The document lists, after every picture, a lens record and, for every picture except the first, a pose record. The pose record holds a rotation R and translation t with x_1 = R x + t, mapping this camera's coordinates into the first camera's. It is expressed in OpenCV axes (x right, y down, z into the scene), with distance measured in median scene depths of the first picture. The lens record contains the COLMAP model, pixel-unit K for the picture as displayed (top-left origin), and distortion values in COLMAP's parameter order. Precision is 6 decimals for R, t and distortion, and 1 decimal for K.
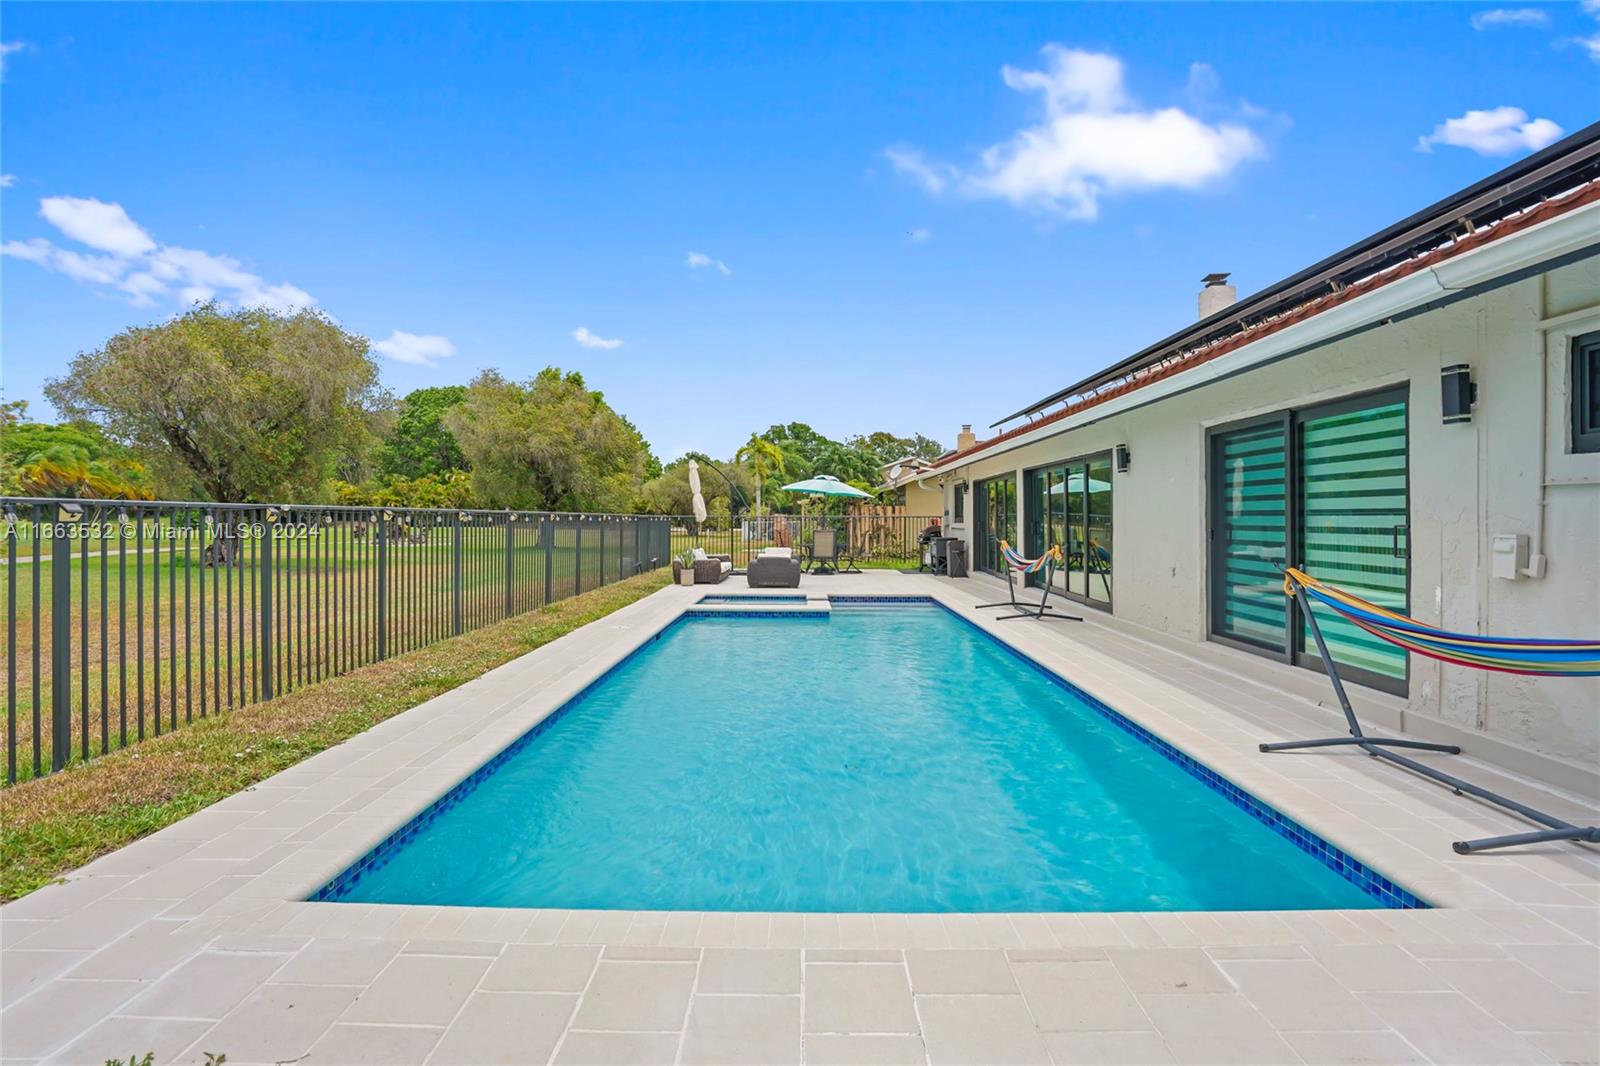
lens RADIAL K [[749.9, 0, 800.6], [0, 749.9, 523.6], [0, 0, 1]] dist [-0.041697, 0.010081]
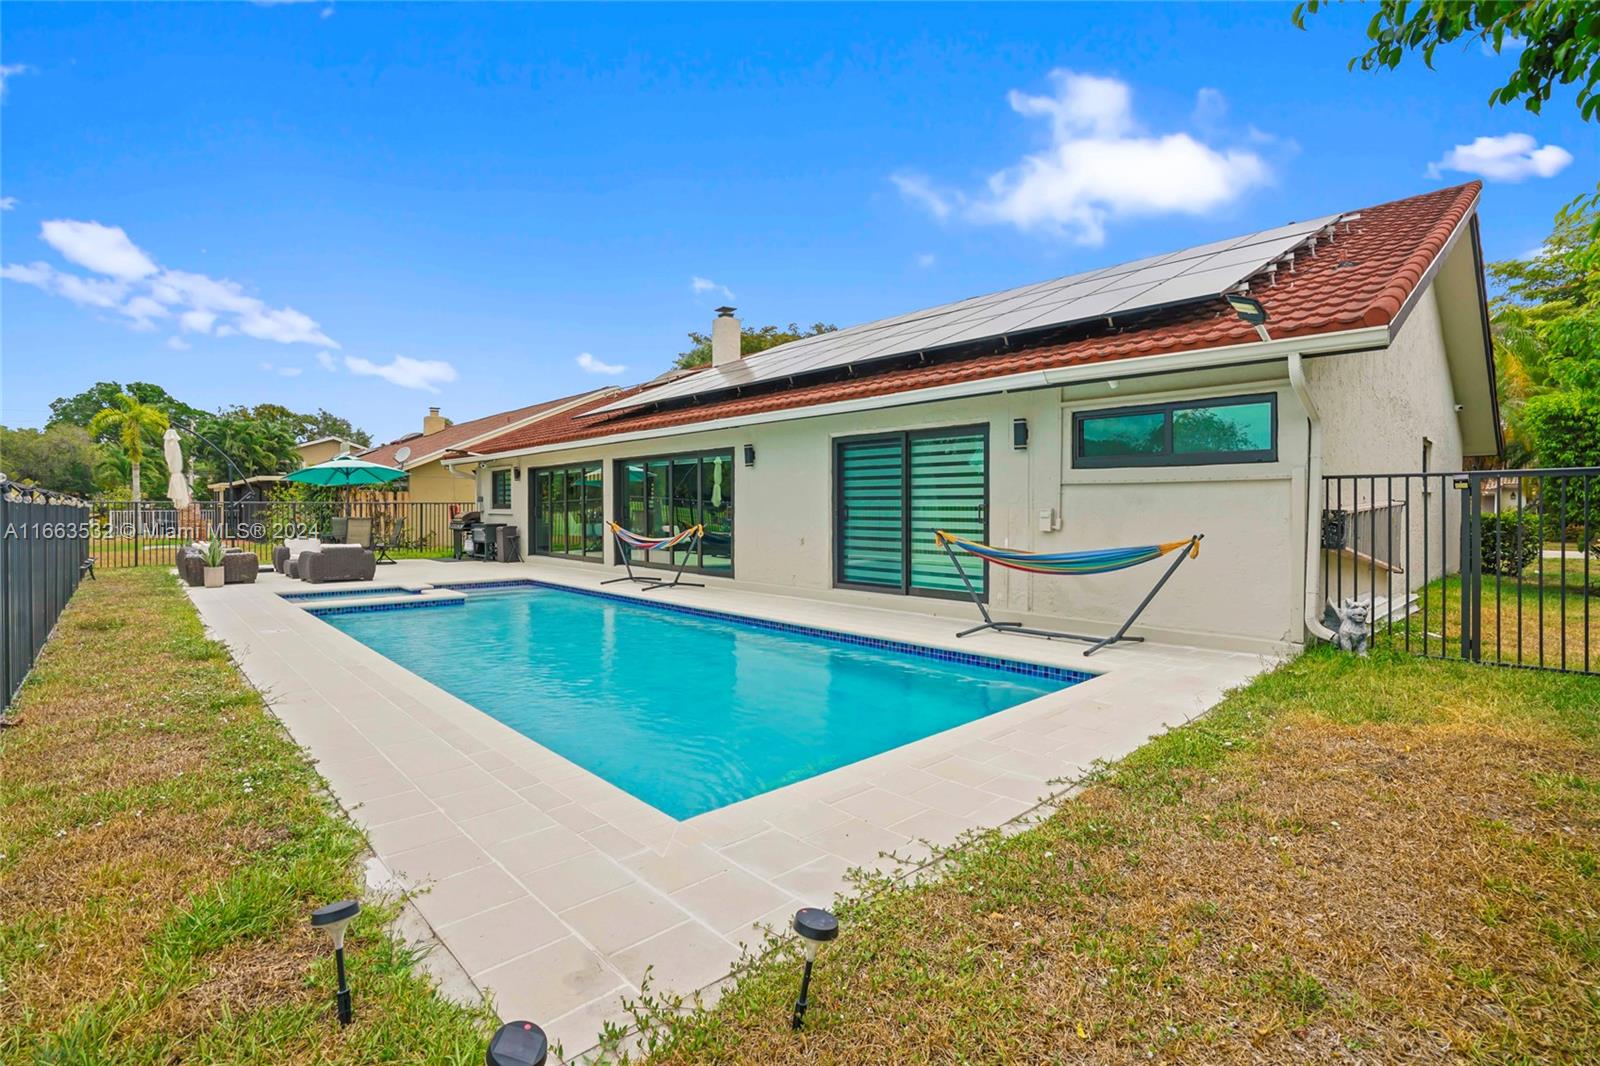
lens RADIAL K [[749.9, 0, 789.2], [0, 749.9, 524.8], [0, 0, 1]] dist [-0.041697, 0.010081]
pose [[0.740198, -0.017971, 0.672149, -0.483633], [0.006453, 0.999787, 0.019625, 0.008106], [-0.672358, -0.010189, 0.740156, -0.009409]]
